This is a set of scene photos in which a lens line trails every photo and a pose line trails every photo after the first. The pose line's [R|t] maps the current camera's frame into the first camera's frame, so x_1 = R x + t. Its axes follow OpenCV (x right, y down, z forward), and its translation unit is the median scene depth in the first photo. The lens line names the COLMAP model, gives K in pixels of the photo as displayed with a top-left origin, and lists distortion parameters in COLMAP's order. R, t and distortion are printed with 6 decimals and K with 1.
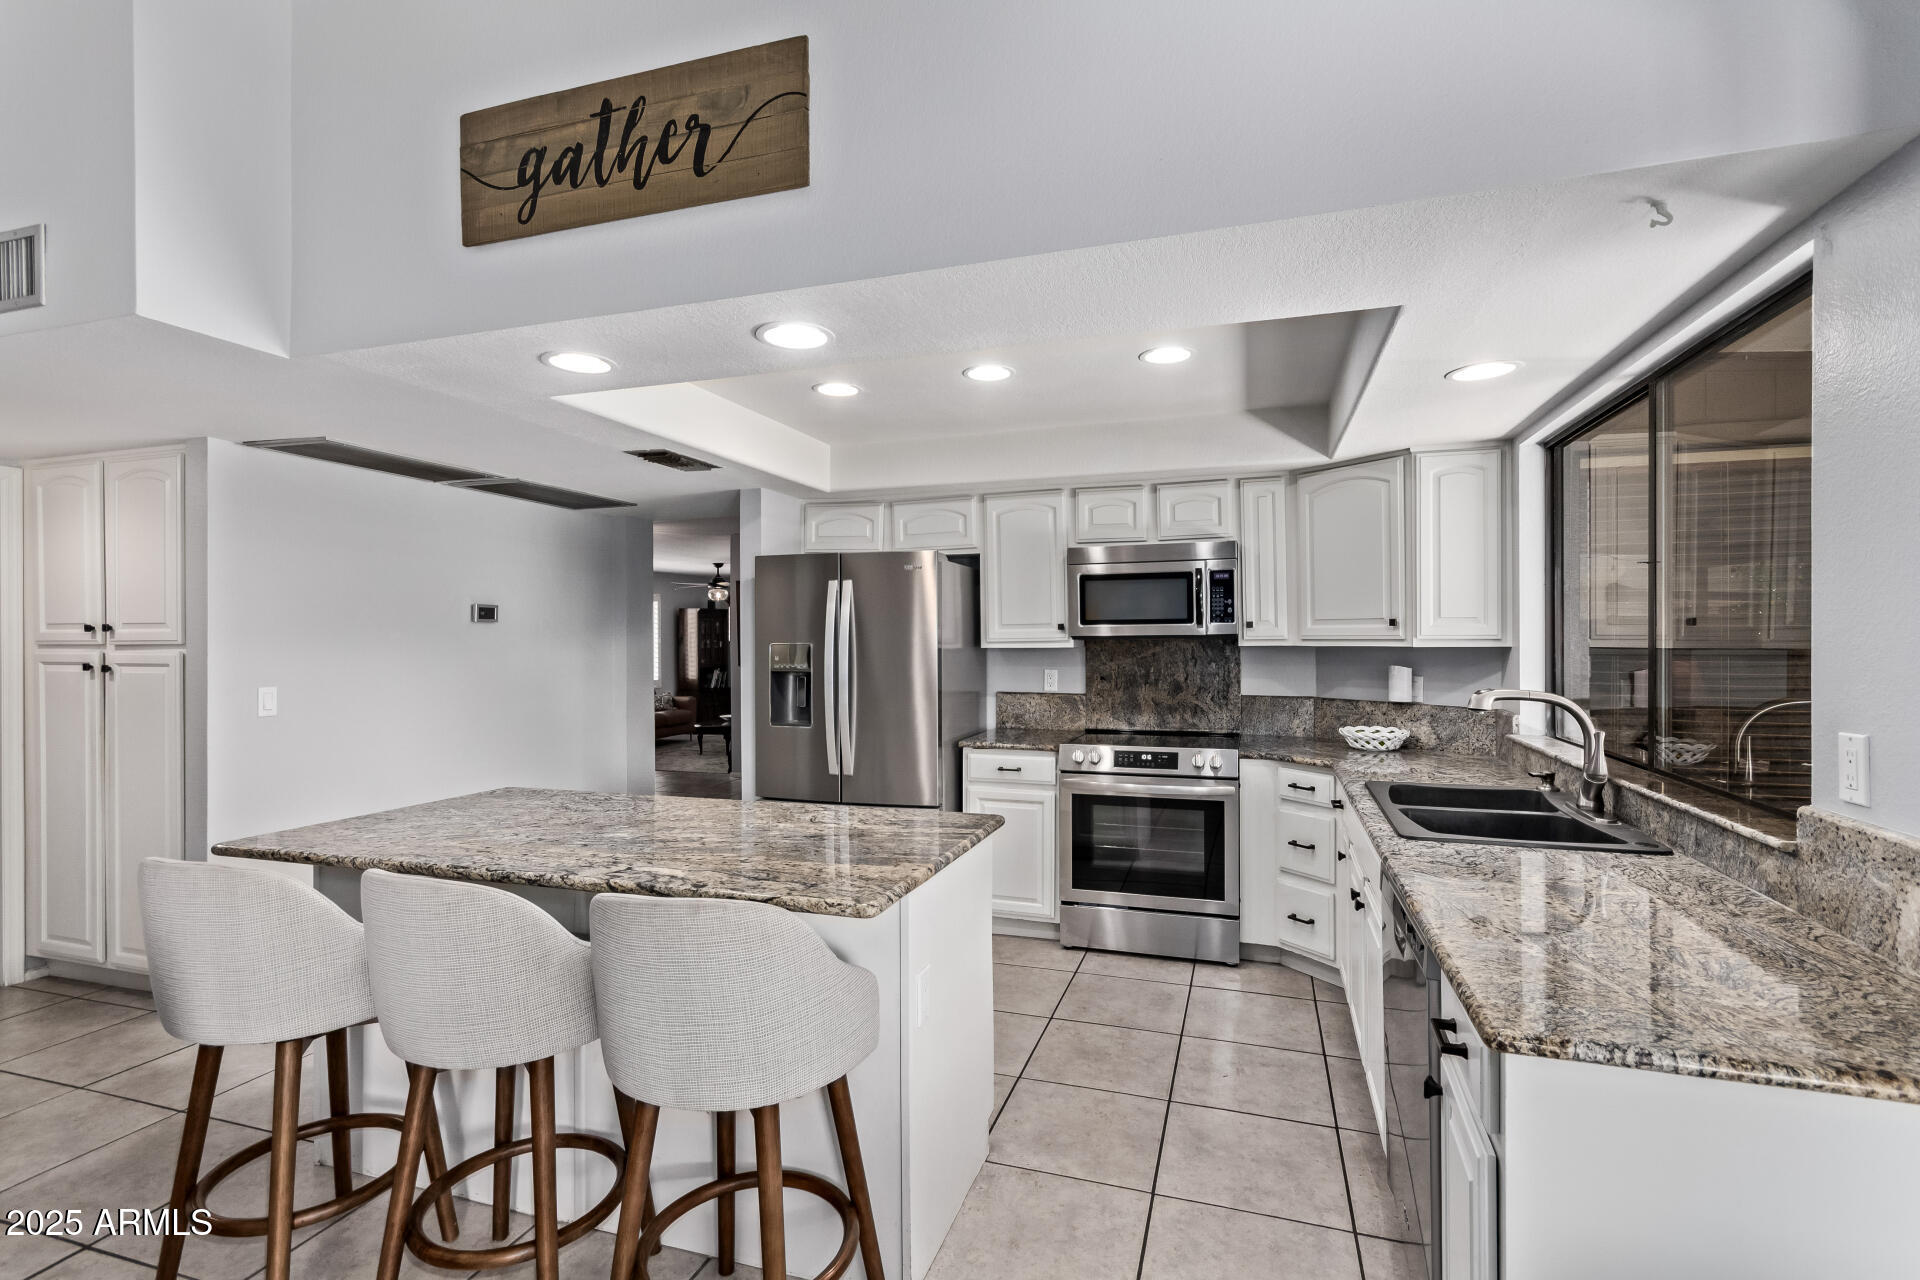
lens RADIAL K [[891.9, 0, 965.7], [0, 891.9, 638.8], [0, 0, 1]] dist [0.000818, 0.000713]
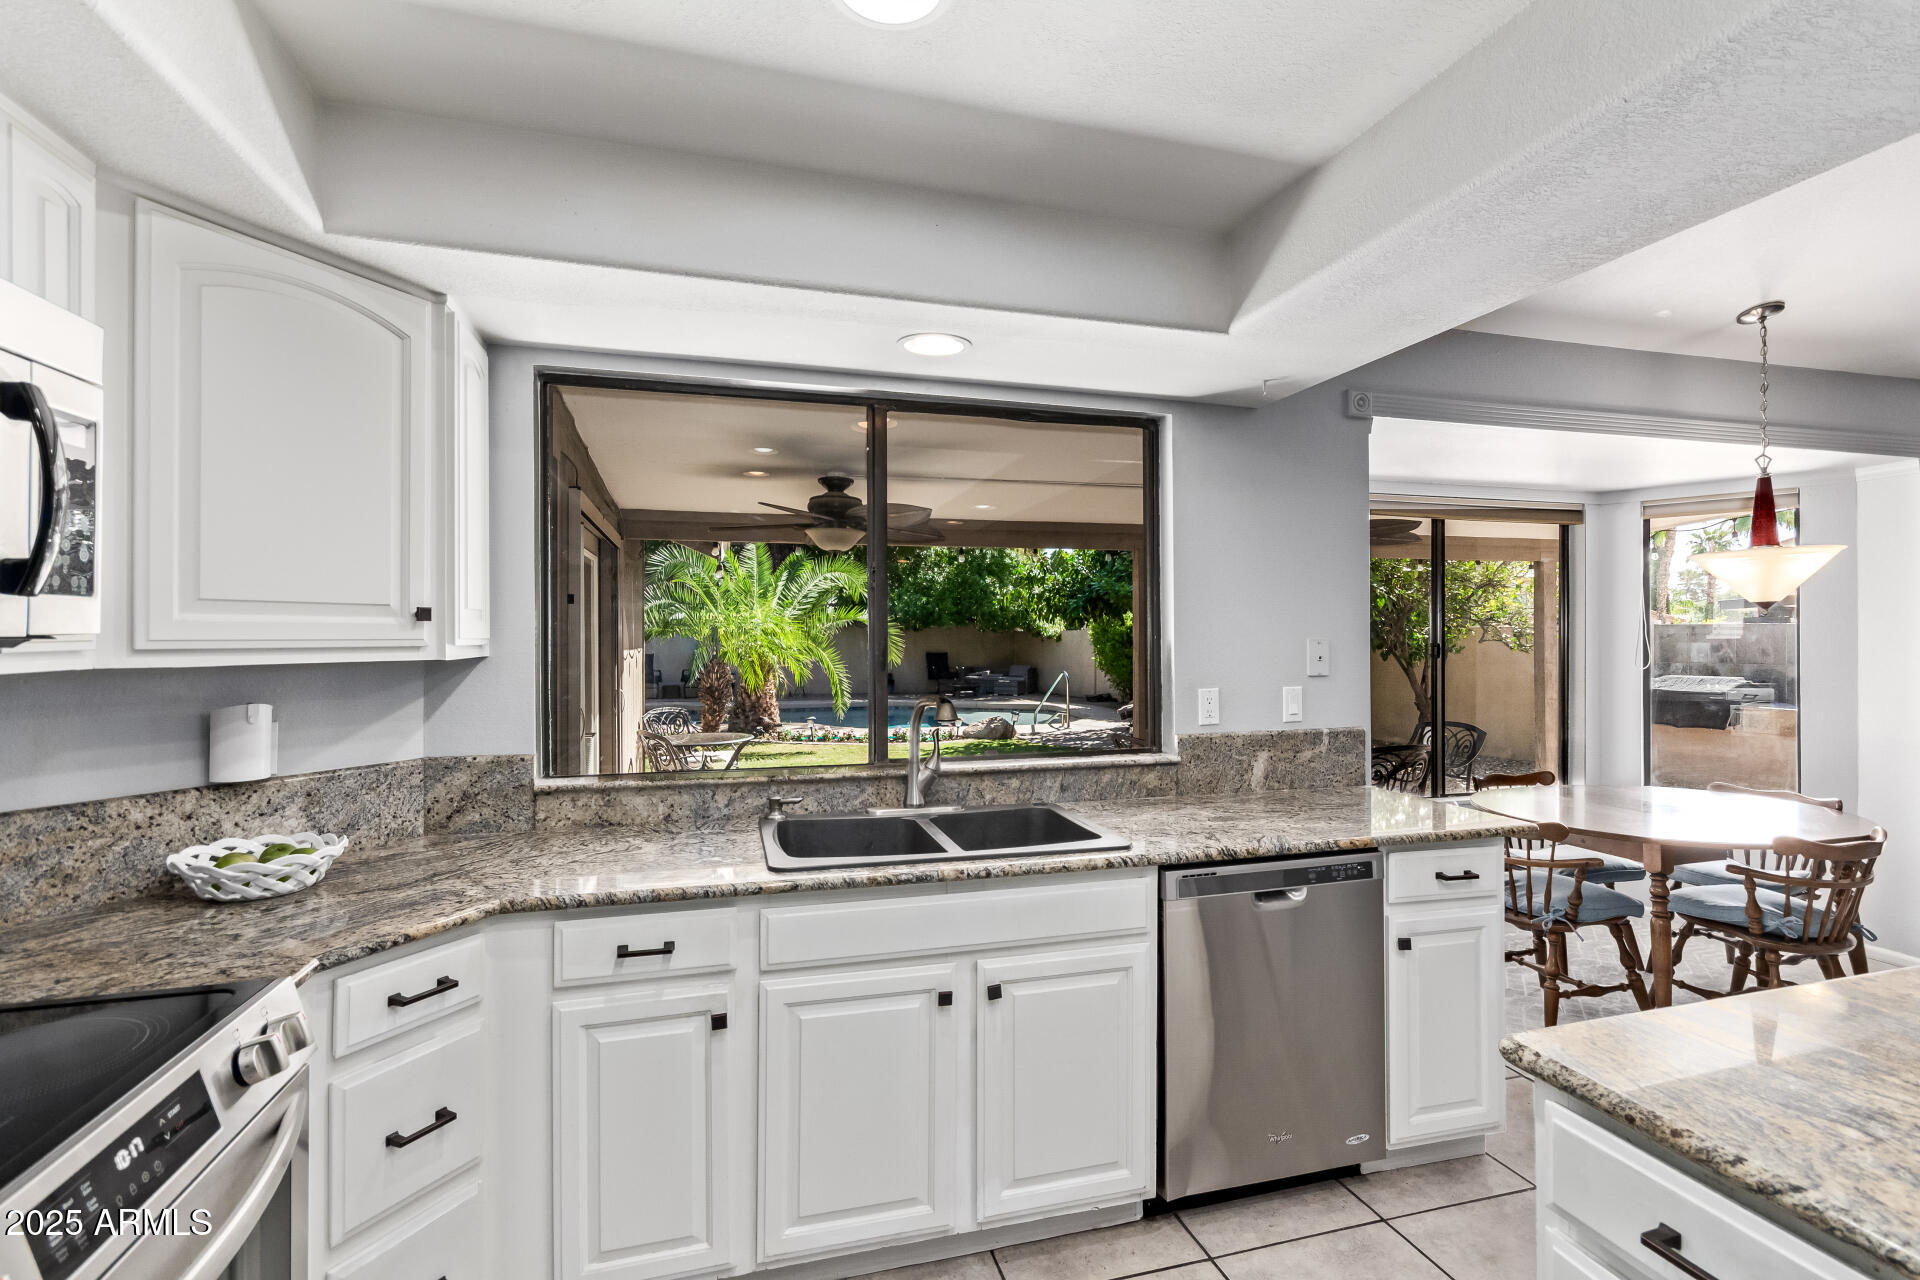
lens RADIAL K [[891.9, 0, 971.8], [0, 891.9, 634.3], [0, 0, 1]] dist [0.000818, 0.000713]
pose [[-0.561138, 0.006545, 0.827696, -0.117820], [0.006425, 0.999973, -0.003551, -0.002335], [-0.827697, 0.003326, -0.561165, 0.940167]]
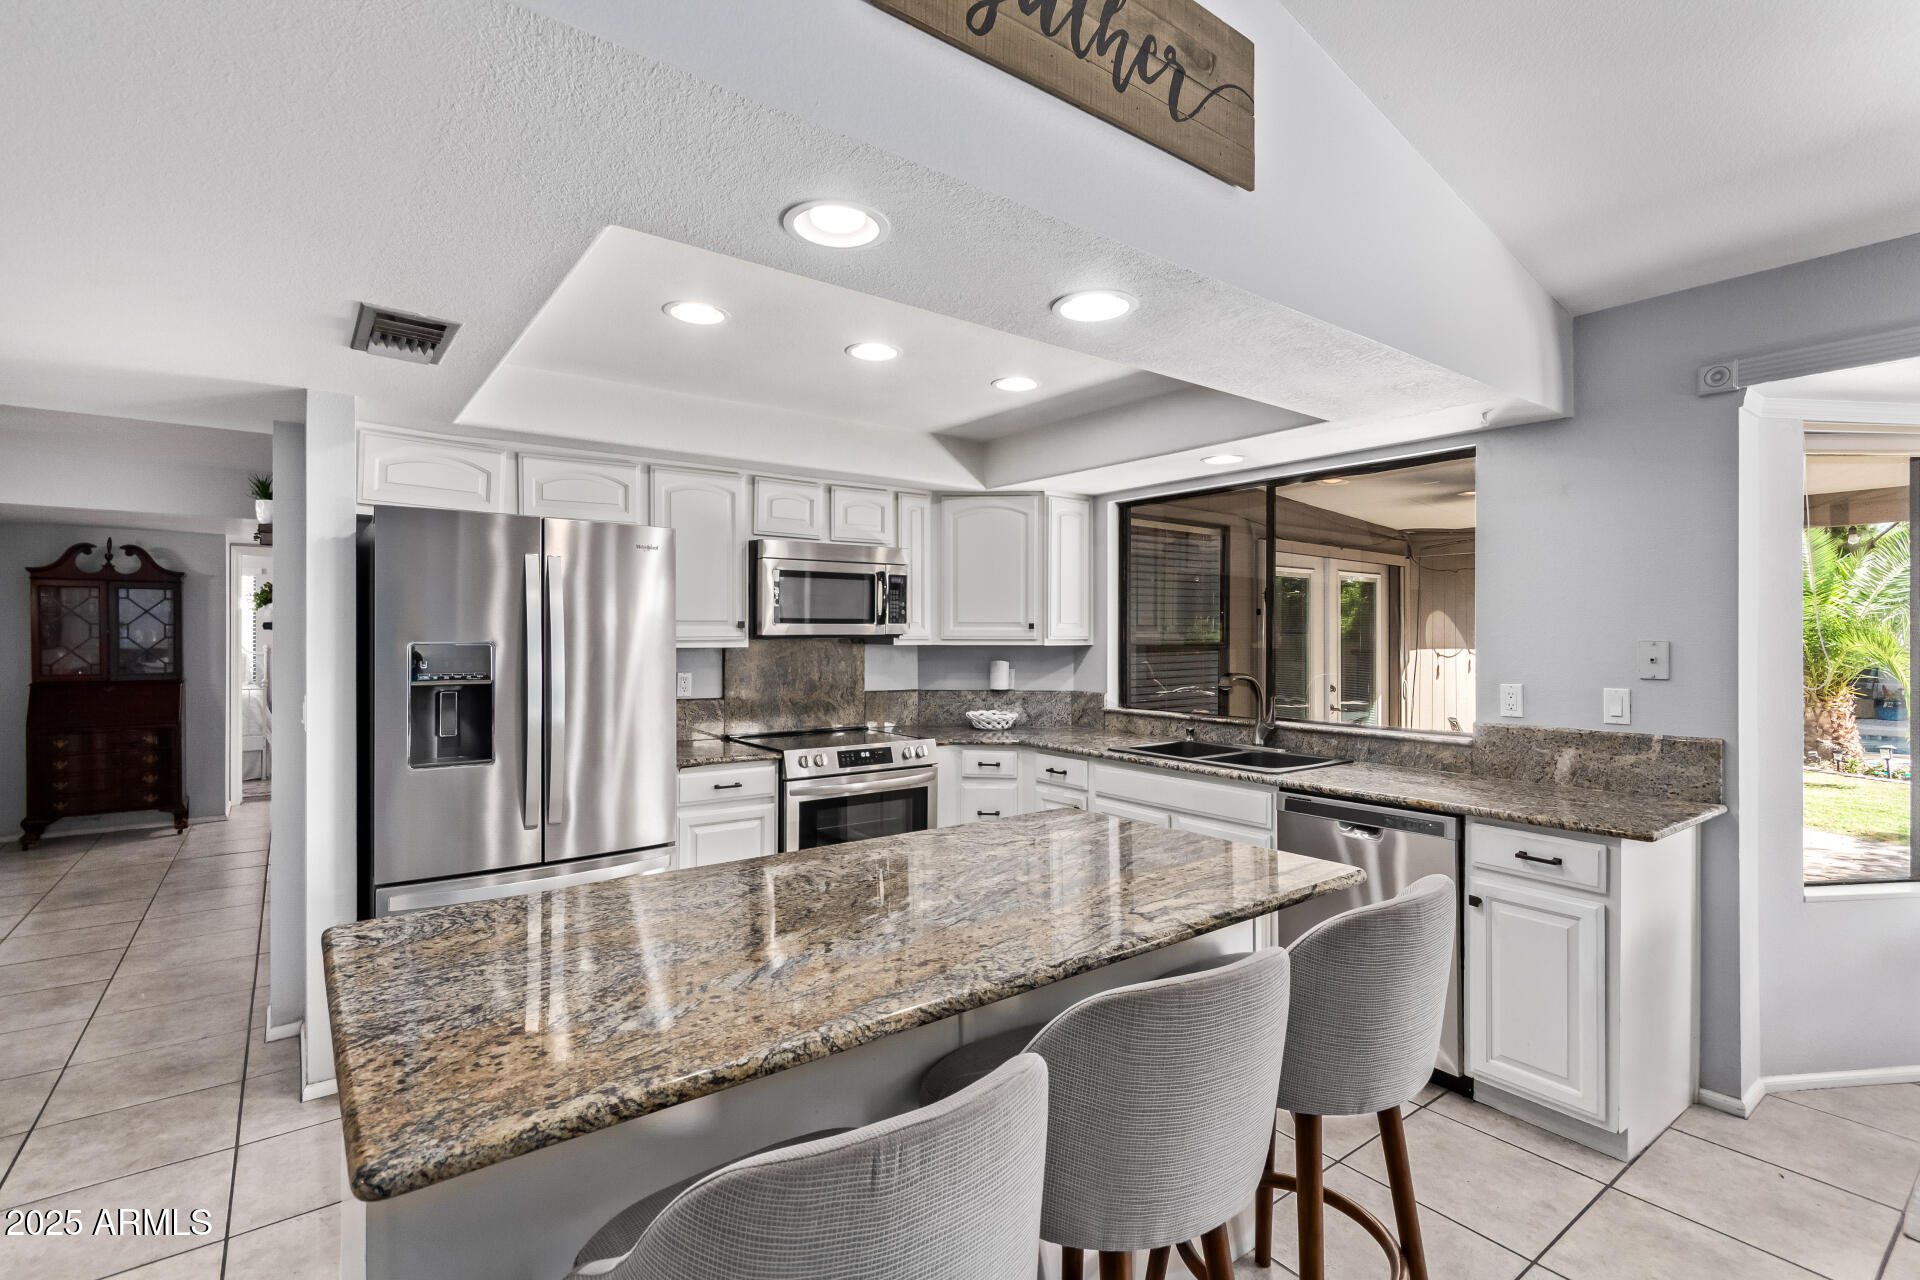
lens RADIAL K [[891.9, 0, 962.7], [0, 891.9, 634.6], [0, 0, 1]] dist [0.000818, 0.000713]
pose [[0.573082, 0.008451, 0.819454, -0.563567], [-0.003629, 0.999963, -0.007774, 0.003649], [-0.819490, 0.001481, 0.573092, 0.324015]]
